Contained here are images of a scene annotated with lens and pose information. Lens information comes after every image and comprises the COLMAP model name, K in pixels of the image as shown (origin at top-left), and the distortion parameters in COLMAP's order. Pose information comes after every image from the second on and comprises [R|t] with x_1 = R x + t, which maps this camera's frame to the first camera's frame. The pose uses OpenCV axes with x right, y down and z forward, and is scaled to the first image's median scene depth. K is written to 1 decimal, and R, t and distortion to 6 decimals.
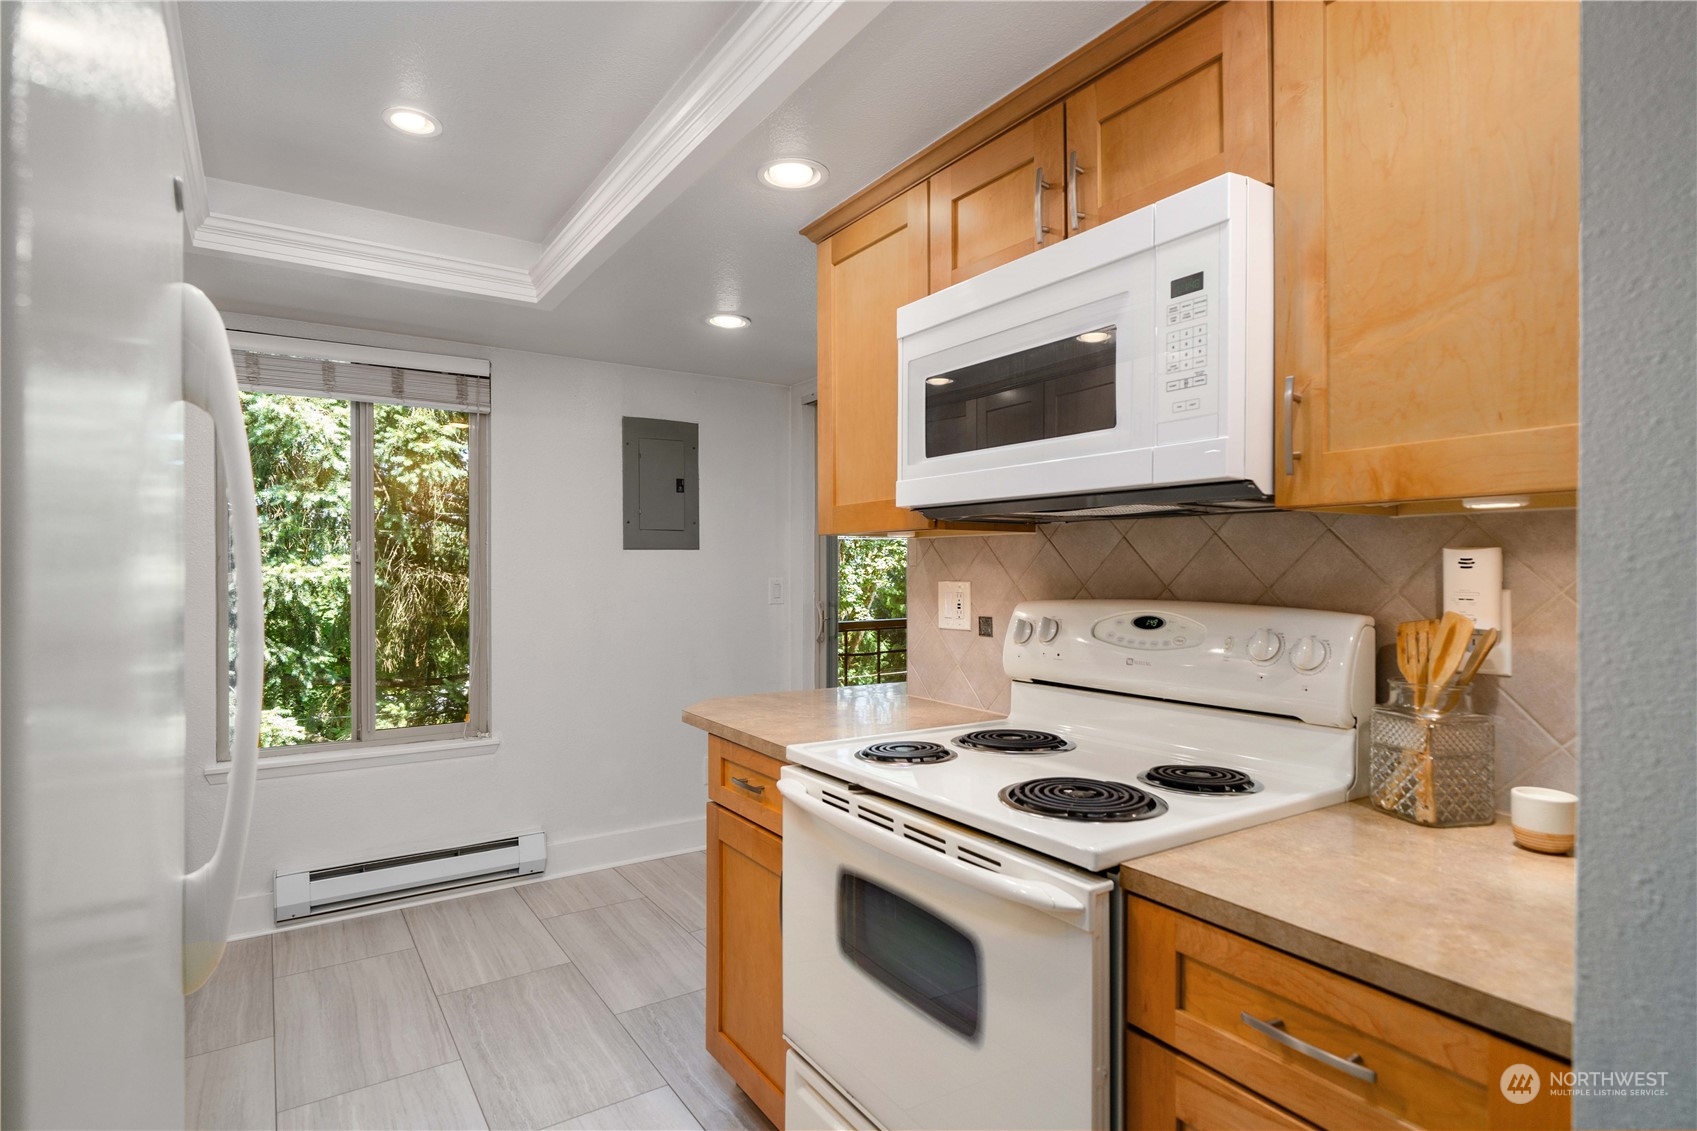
lens RADIAL K [[902.0, 0, 839.9], [0, 902.0, 563.5], [0, 0, 1]] dist [0.001682, -0.000502]
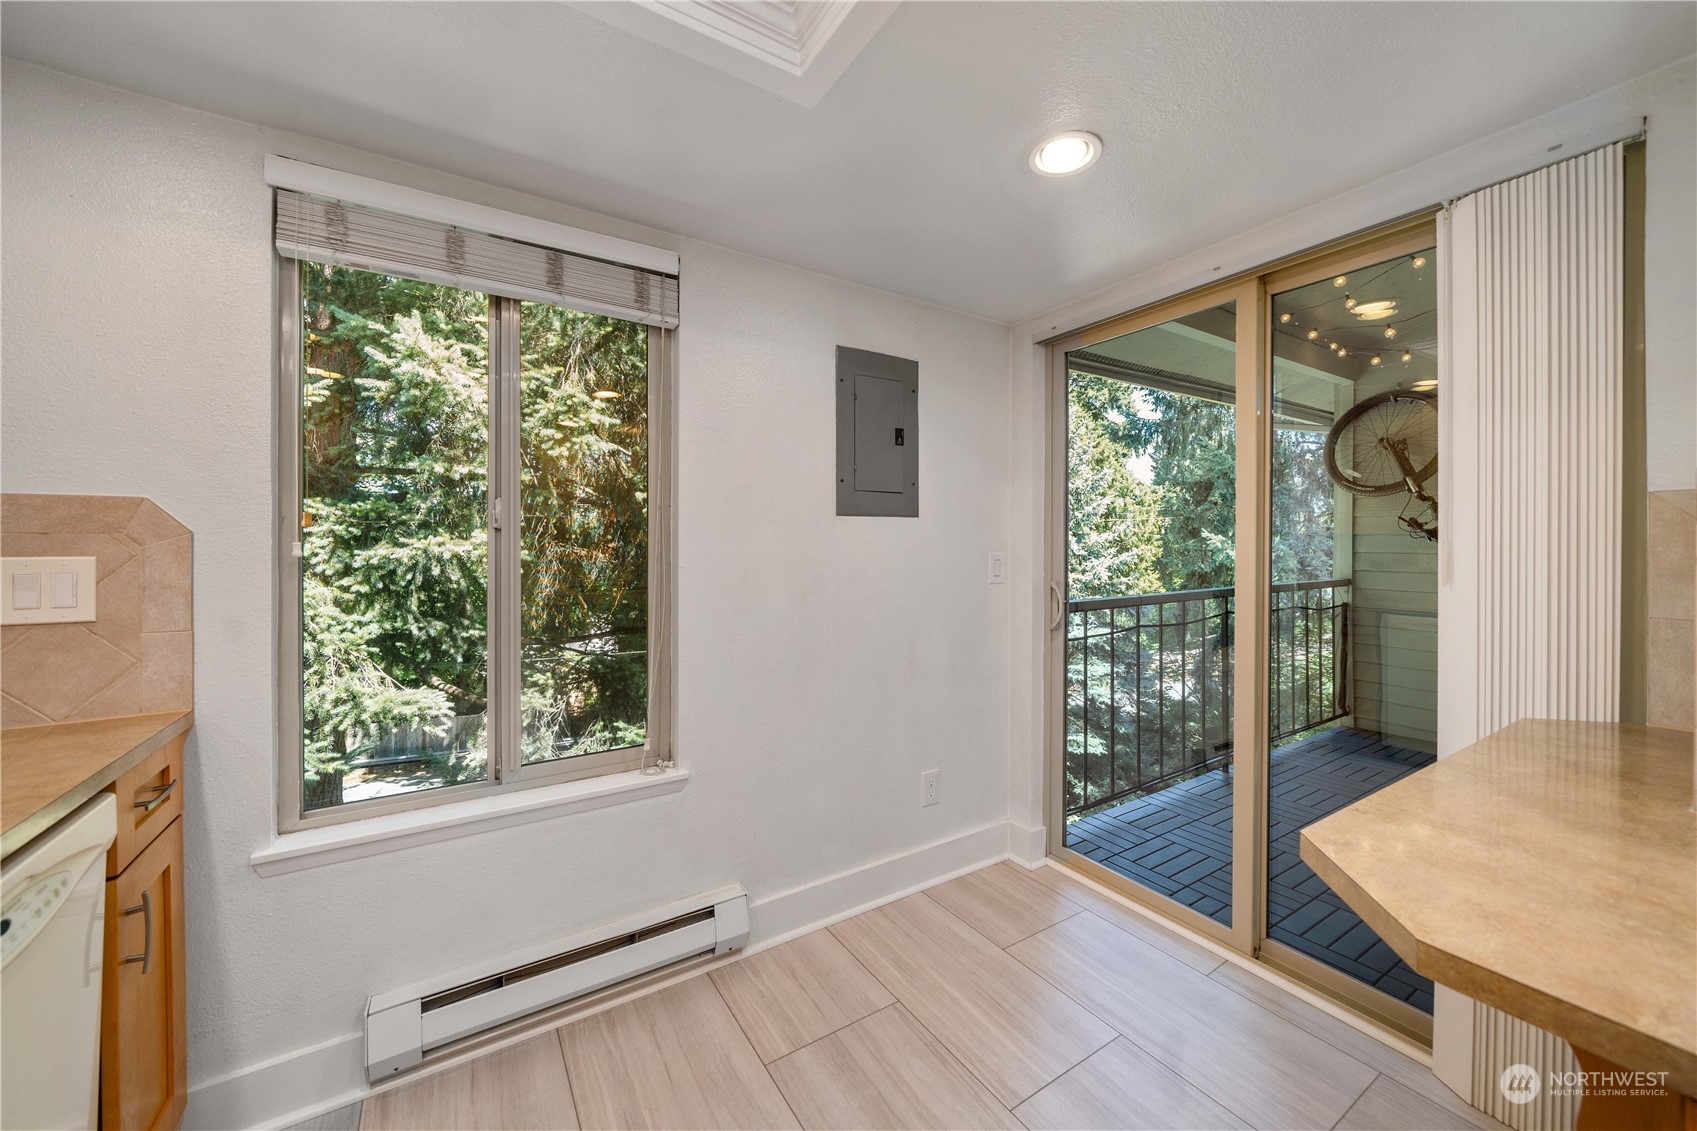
lens RADIAL K [[646.5, 0, 845.1], [0, 646.5, 538.0], [0, 0, 1]] dist [-0.002993, 0.000136]
pose [[0.999846, 0.000906, -0.017501, -0.158030], [-0.001054, 0.999963, -0.008495, 0.006410], [0.017492, 0.008512, 0.999811, 0.311532]]
